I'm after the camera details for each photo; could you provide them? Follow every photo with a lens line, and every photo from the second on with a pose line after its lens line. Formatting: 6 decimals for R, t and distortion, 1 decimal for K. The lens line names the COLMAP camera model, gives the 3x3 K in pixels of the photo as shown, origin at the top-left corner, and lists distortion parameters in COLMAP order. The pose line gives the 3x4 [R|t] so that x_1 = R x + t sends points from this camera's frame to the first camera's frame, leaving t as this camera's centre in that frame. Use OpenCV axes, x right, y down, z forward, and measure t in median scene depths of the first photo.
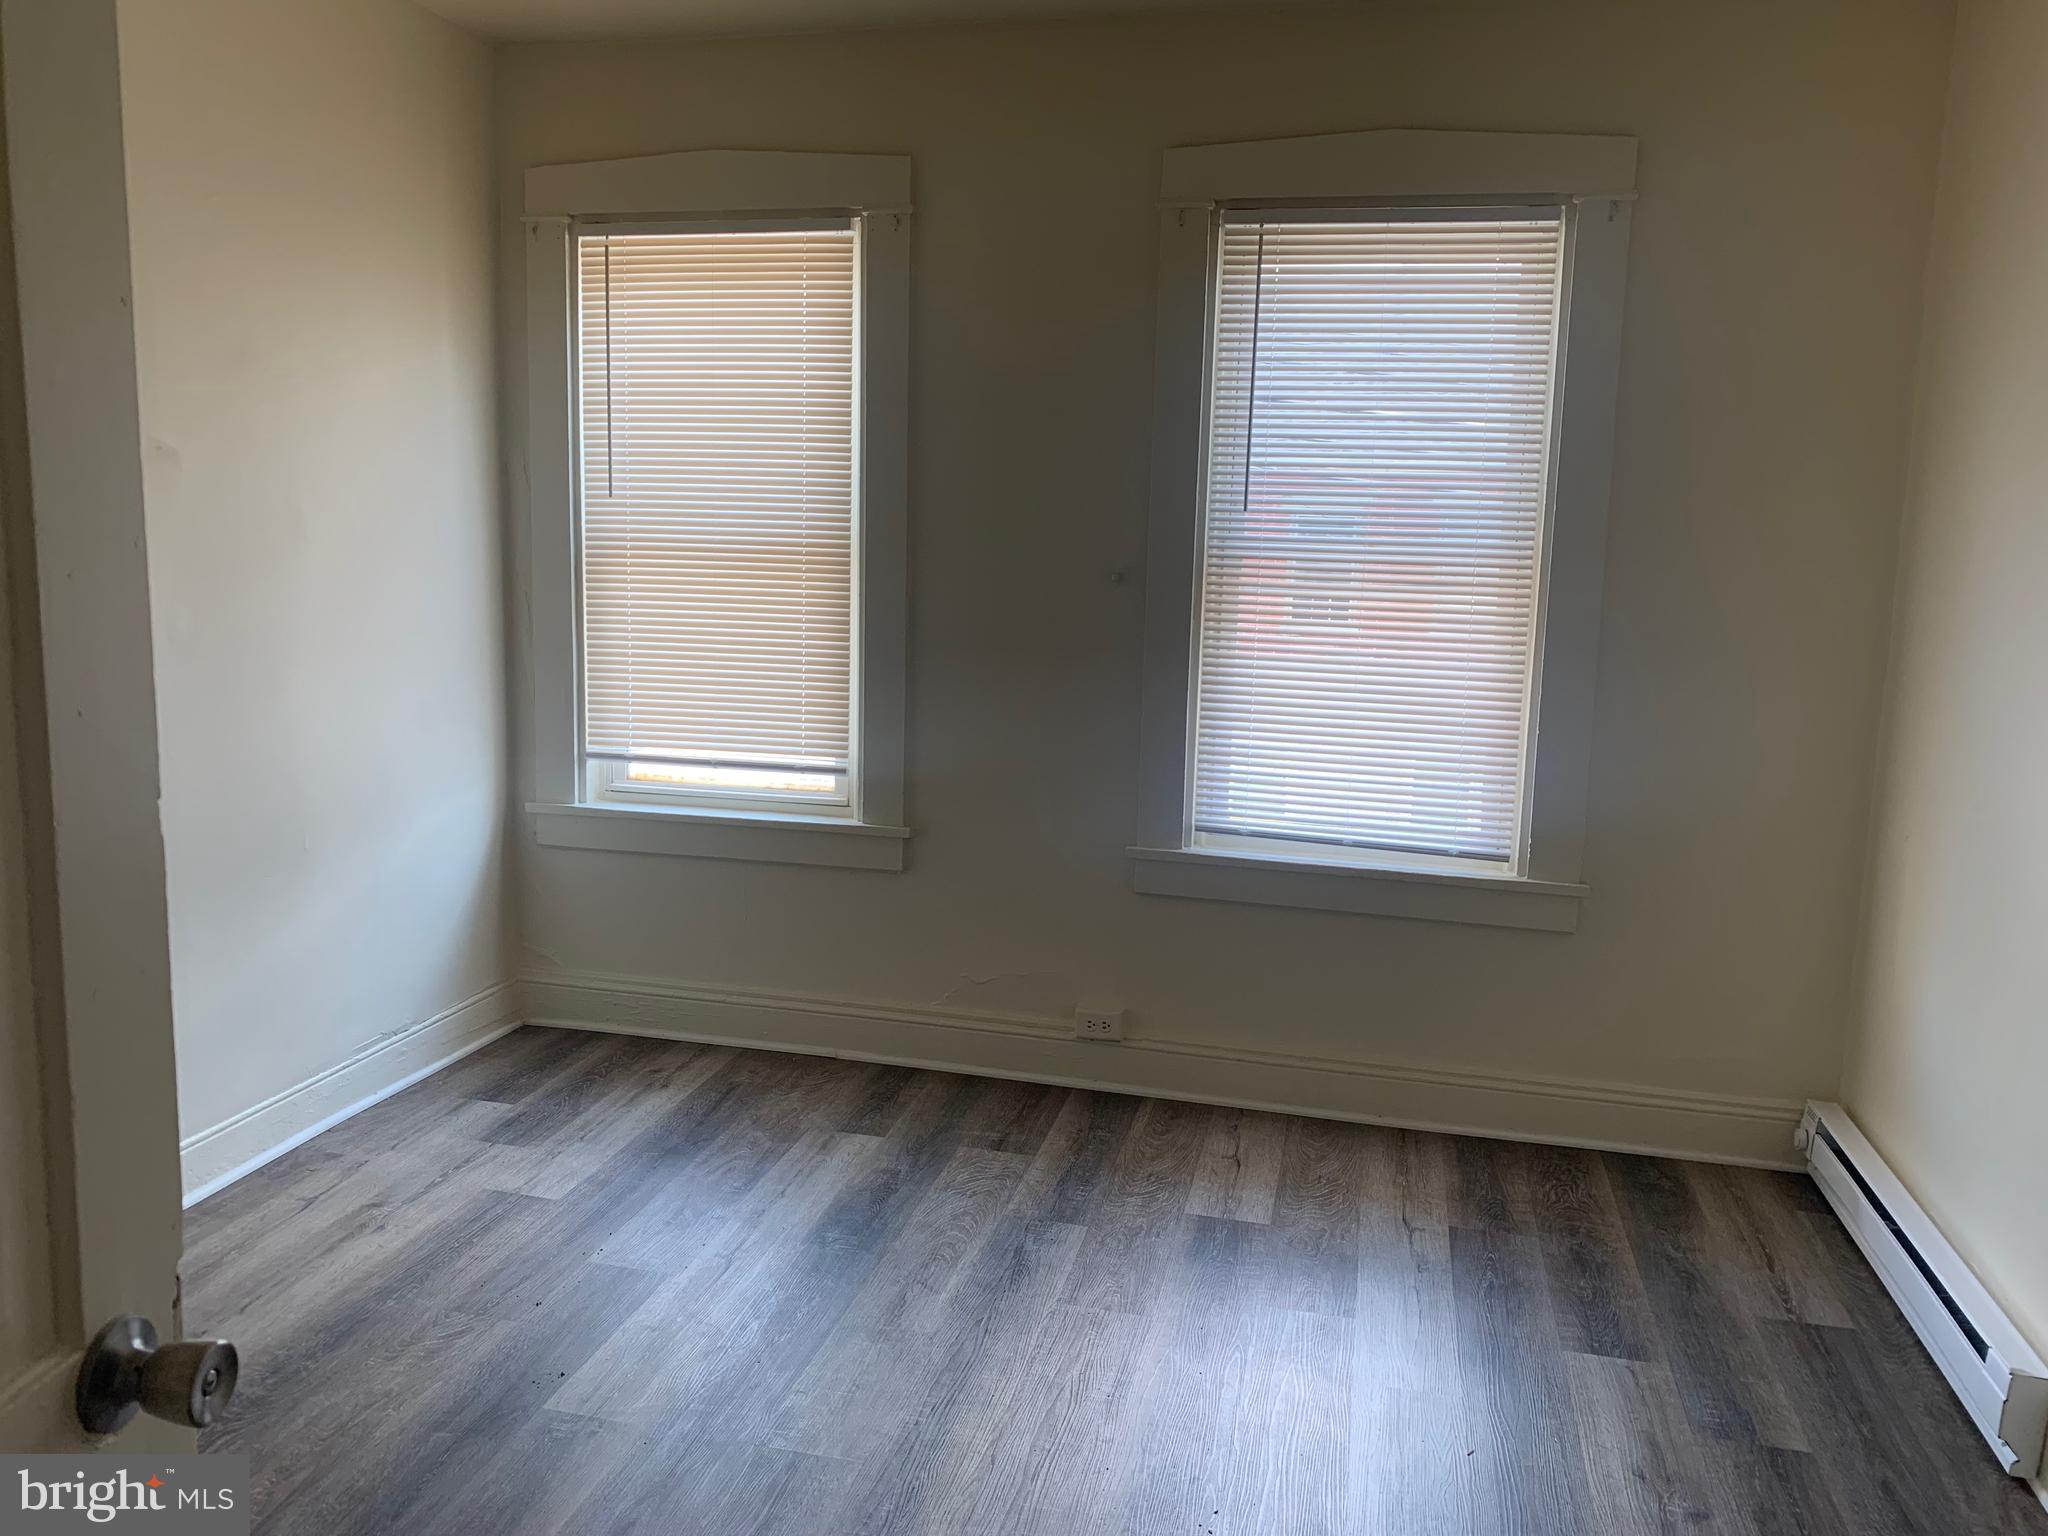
lens RADIAL K [[1559.7, 0, 1019.6], [0, 1559.7, 746.2], [0, 0, 1]] dist [0.050840, -0.072846]
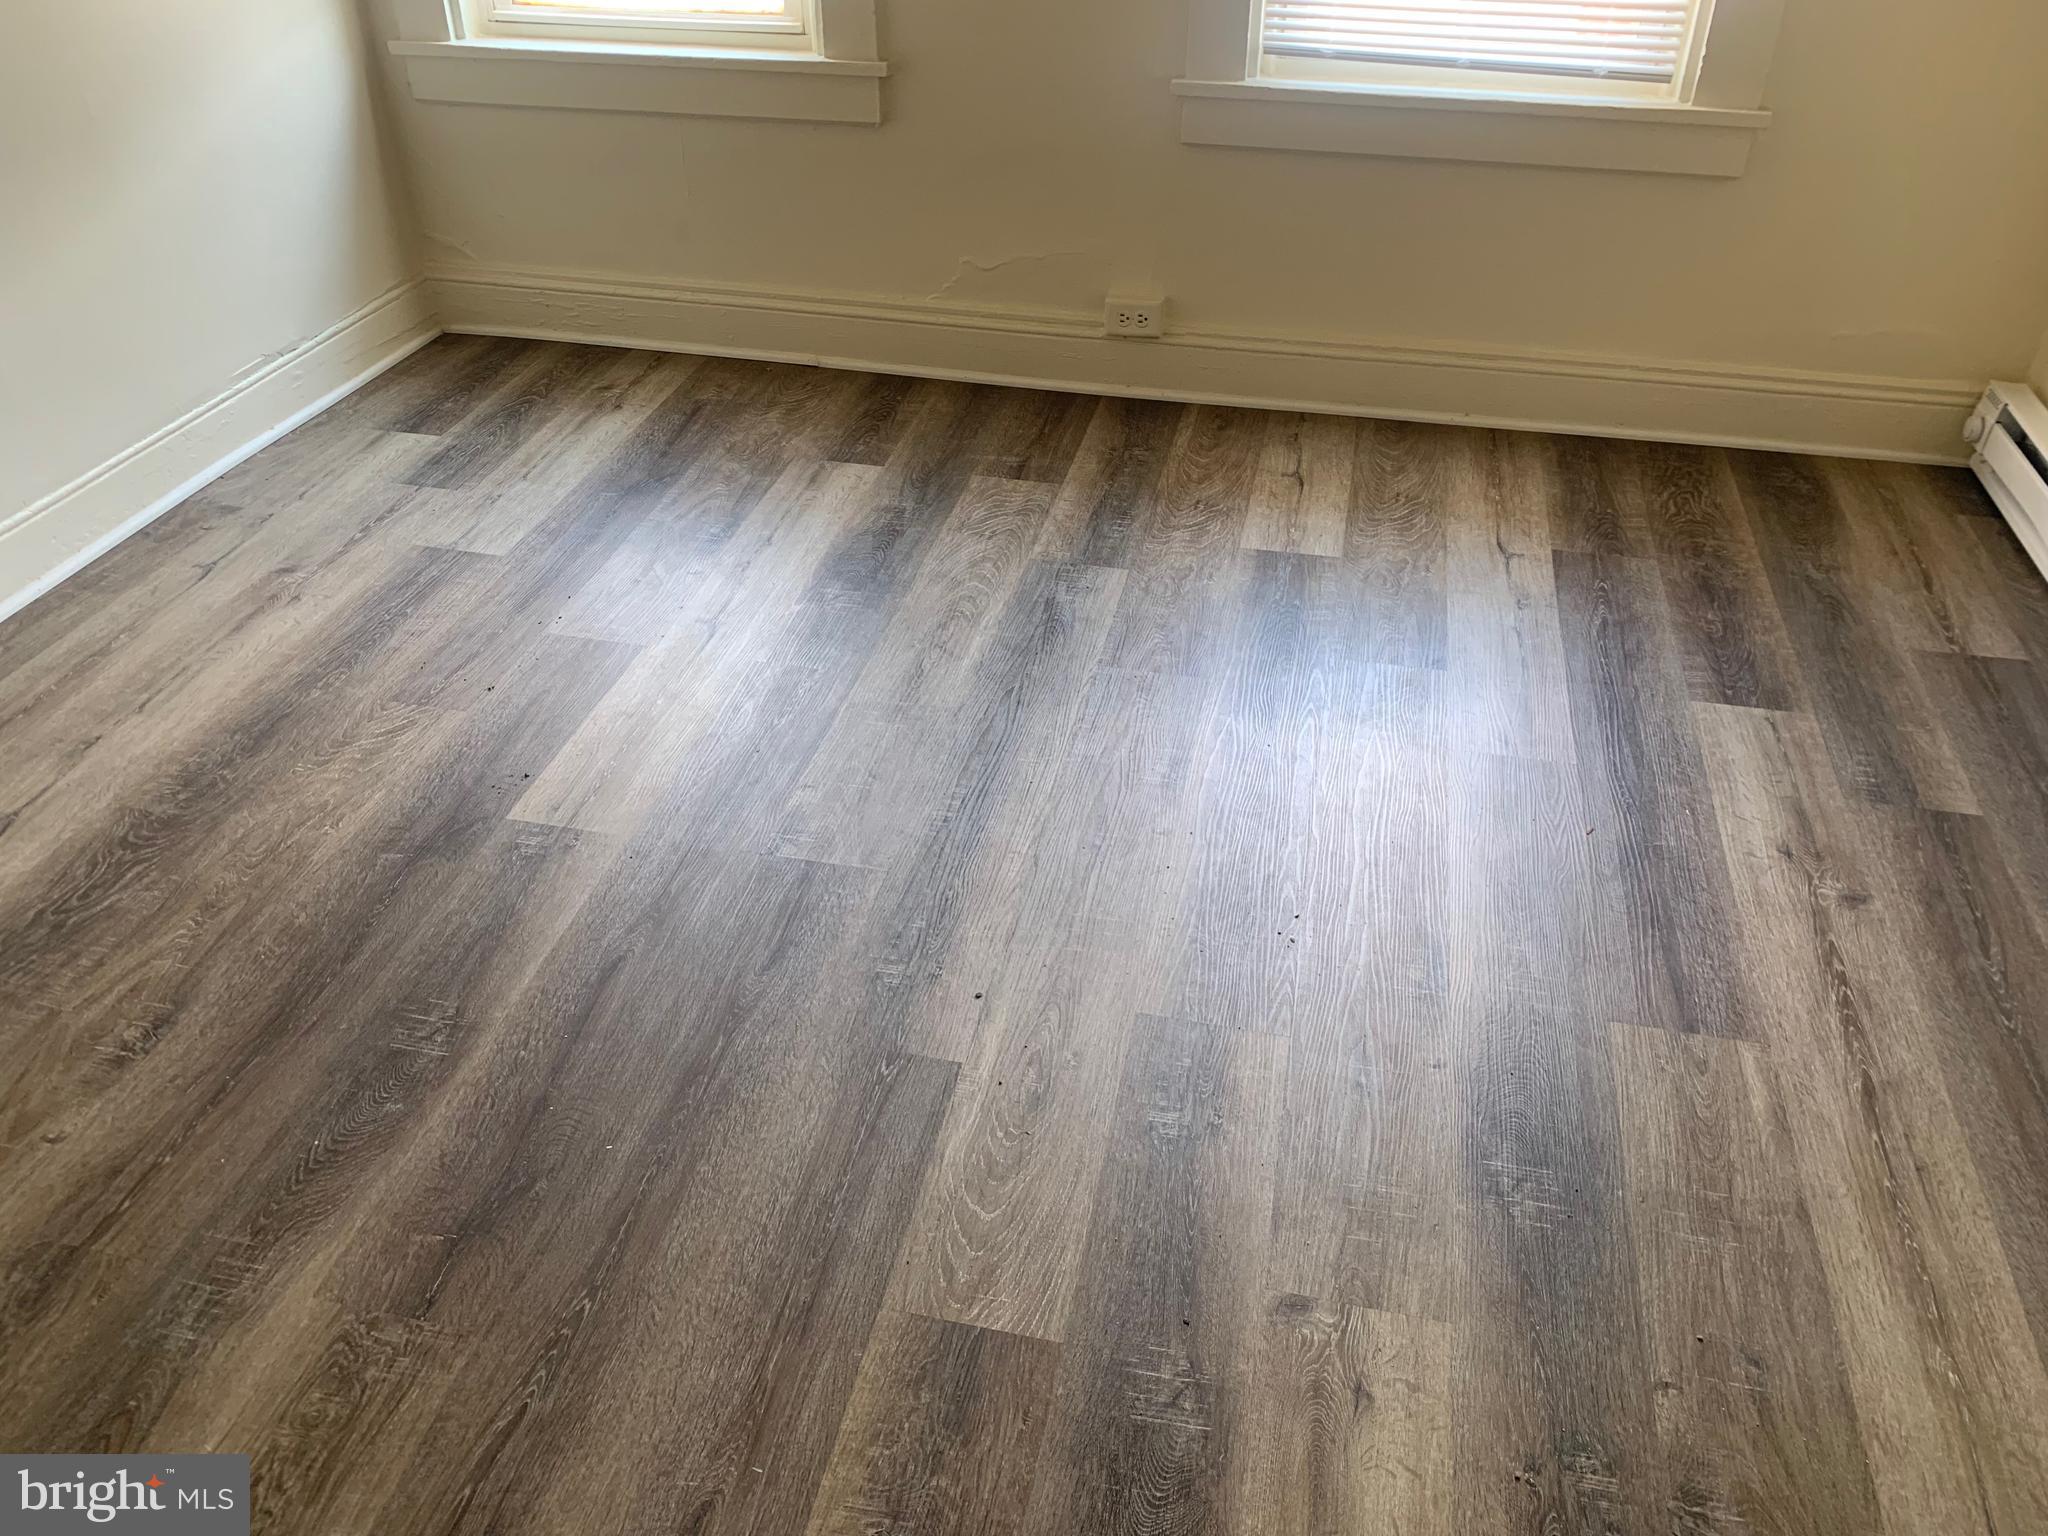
lens RADIAL K [[1559.7, 0, 1021.9], [0, 1559.7, 750.0], [0, 0, 1]] dist [0.050840, -0.072846]
pose [[0.999478, -0.032058, -0.004052, -0.014554], [0.030425, 0.891404, 0.452187, 0.008134], [-0.010885, -0.452075, 0.891914, 0.197070]]
